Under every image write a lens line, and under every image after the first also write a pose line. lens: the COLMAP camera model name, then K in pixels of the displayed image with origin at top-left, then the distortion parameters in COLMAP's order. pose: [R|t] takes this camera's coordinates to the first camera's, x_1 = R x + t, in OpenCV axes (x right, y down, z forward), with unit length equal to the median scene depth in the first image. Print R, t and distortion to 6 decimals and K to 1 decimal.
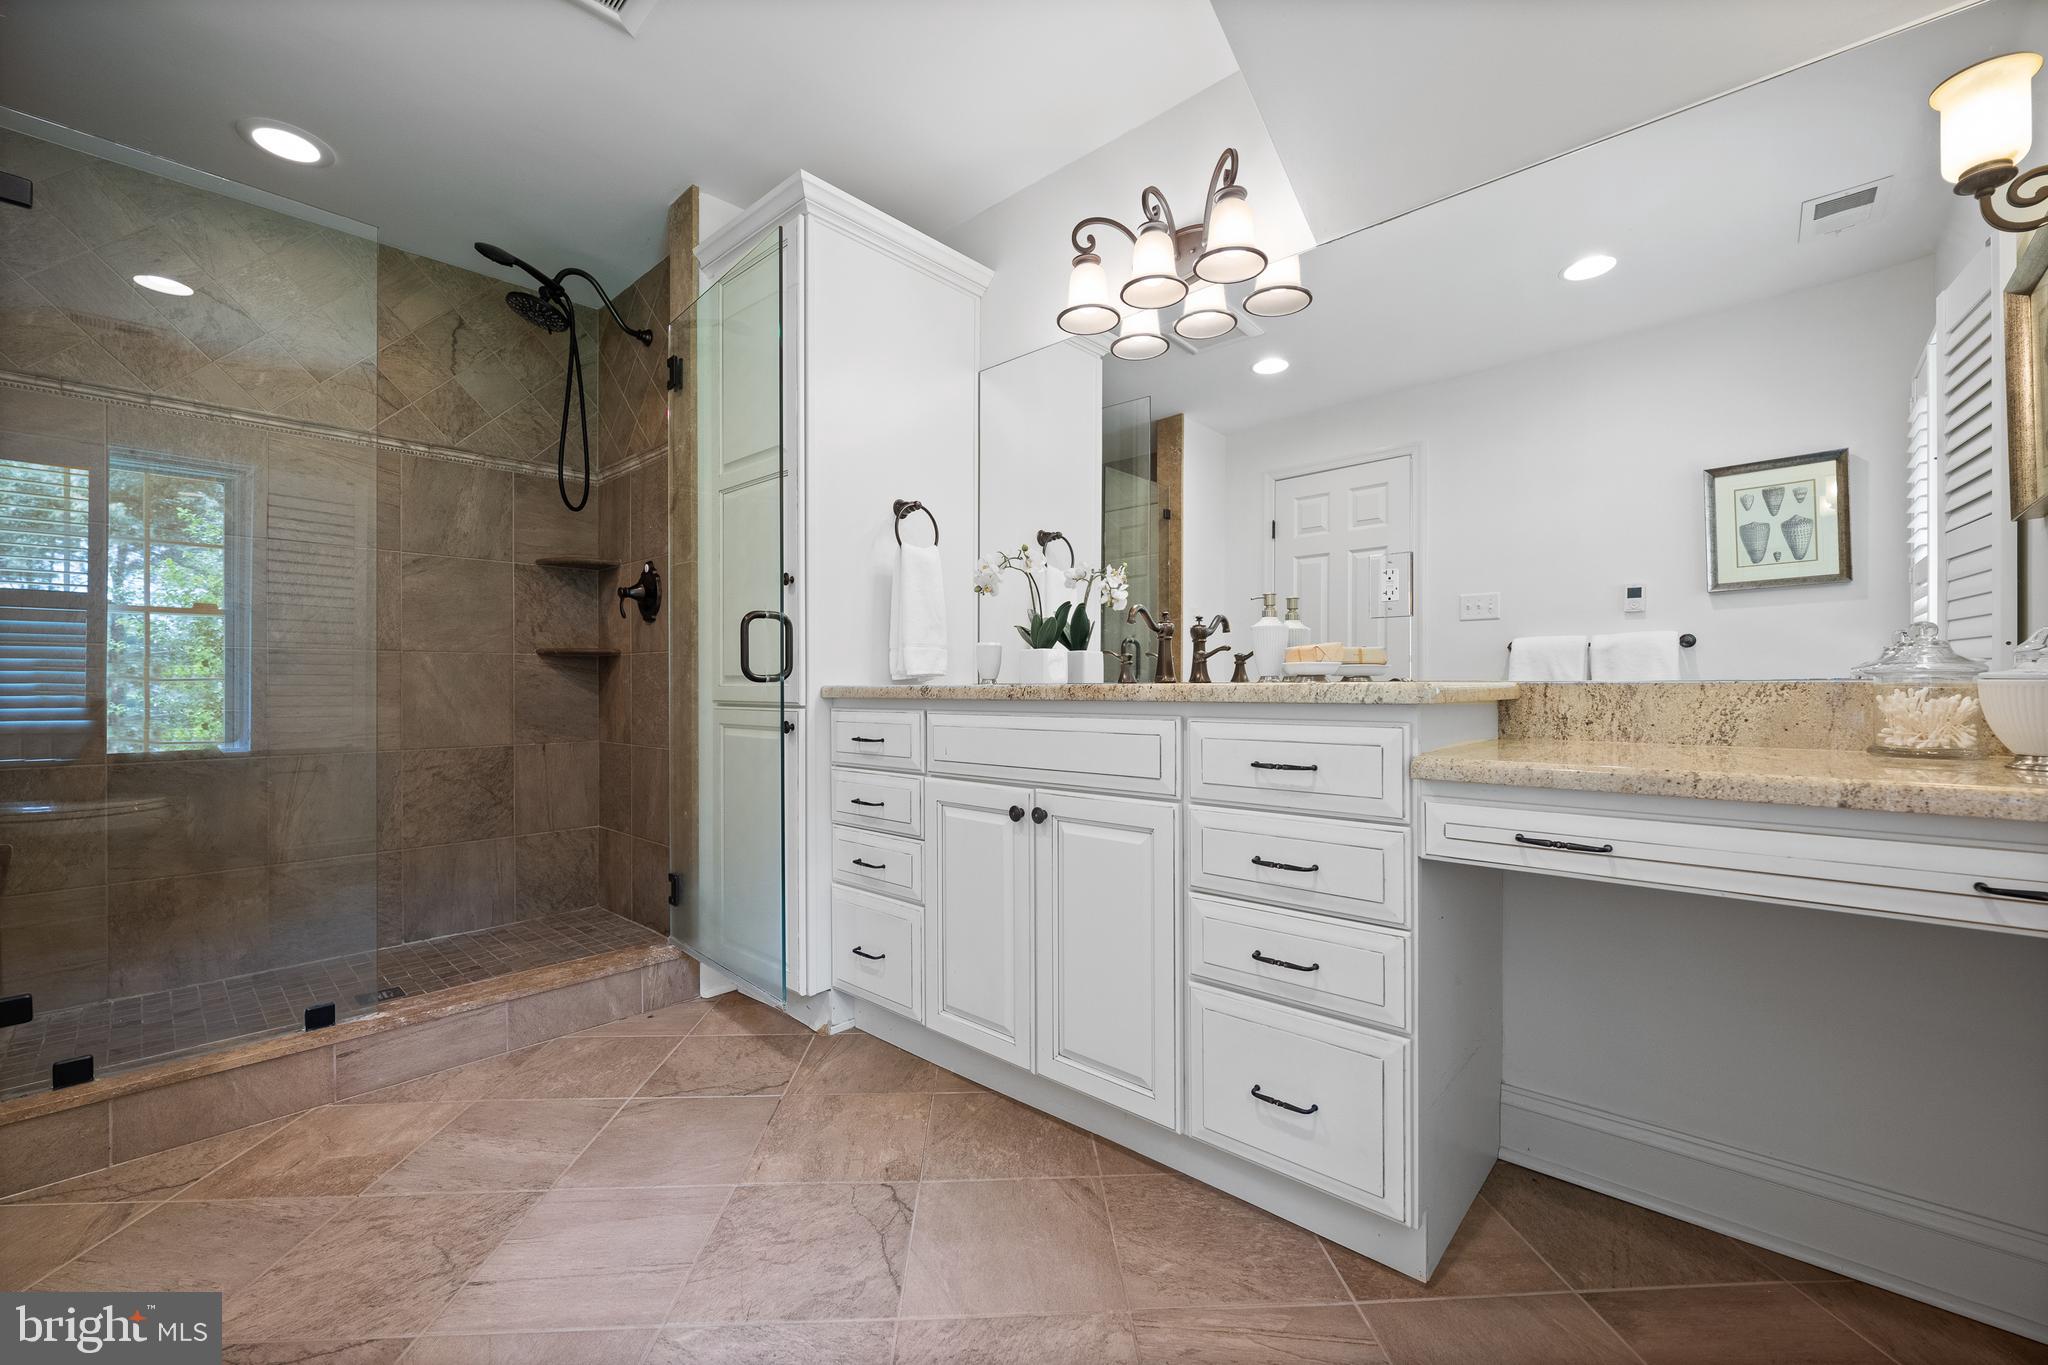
lens RADIAL K [[819.4, 0, 1018.8], [0, 819.4, 687.2], [0, 0, 1]] dist [-0.008499, 0.001074]
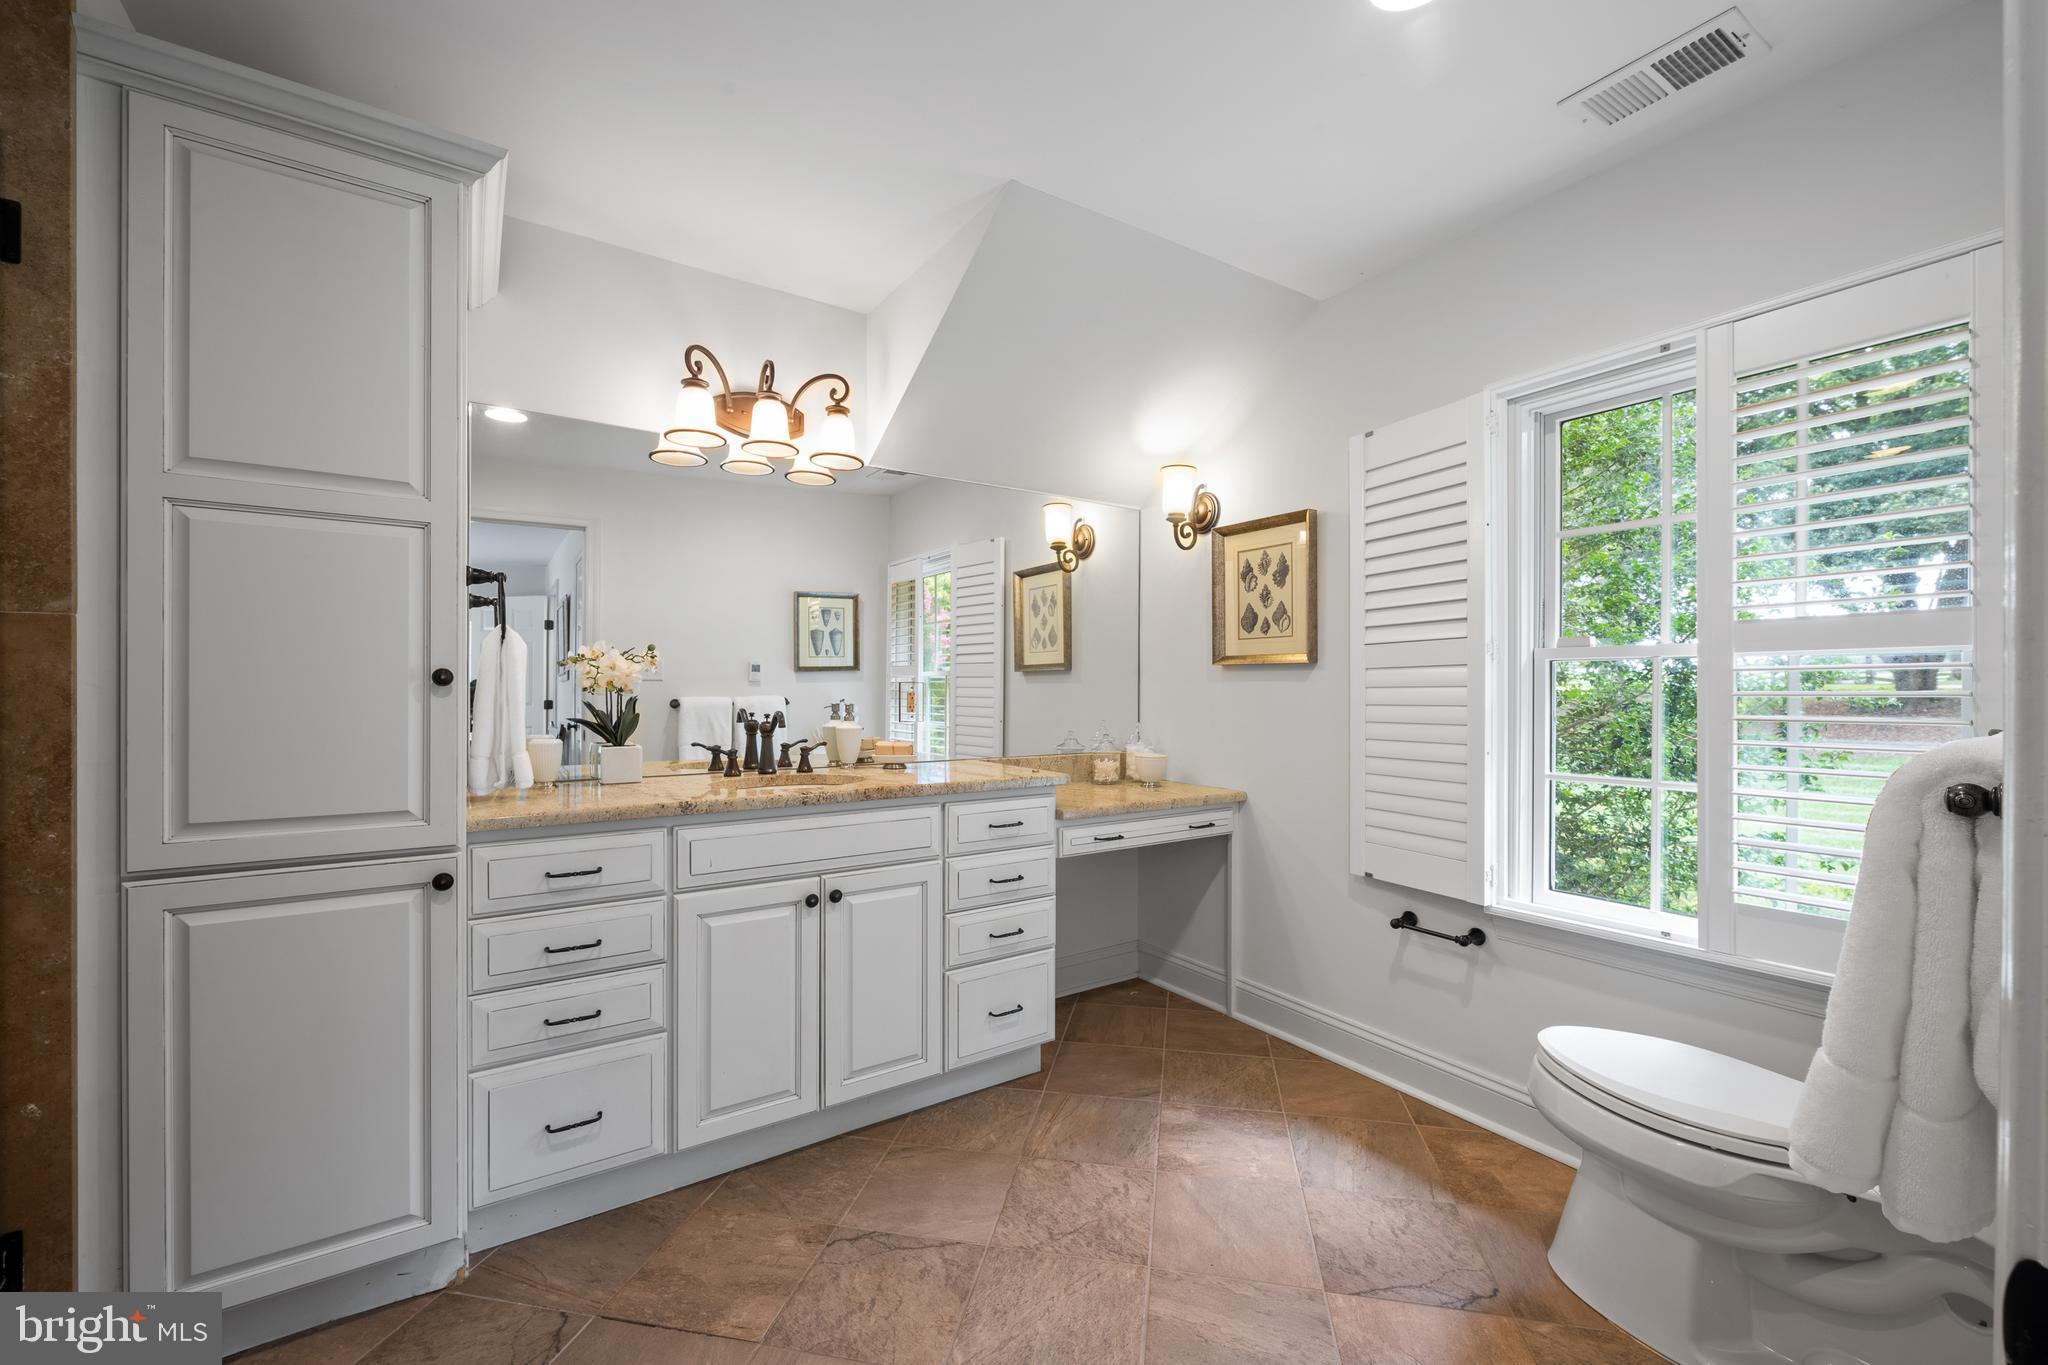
lens RADIAL K [[819.4, 0, 1022.1], [0, 819.4, 687.6], [0, 0, 1]] dist [-0.008499, 0.001074]
pose [[0.240621, 0.003992, 0.970611, -1.088211], [0.000846, 0.999990, -0.004322, -0.151447], [-0.970619, 0.001861, 0.240616, 0.410498]]
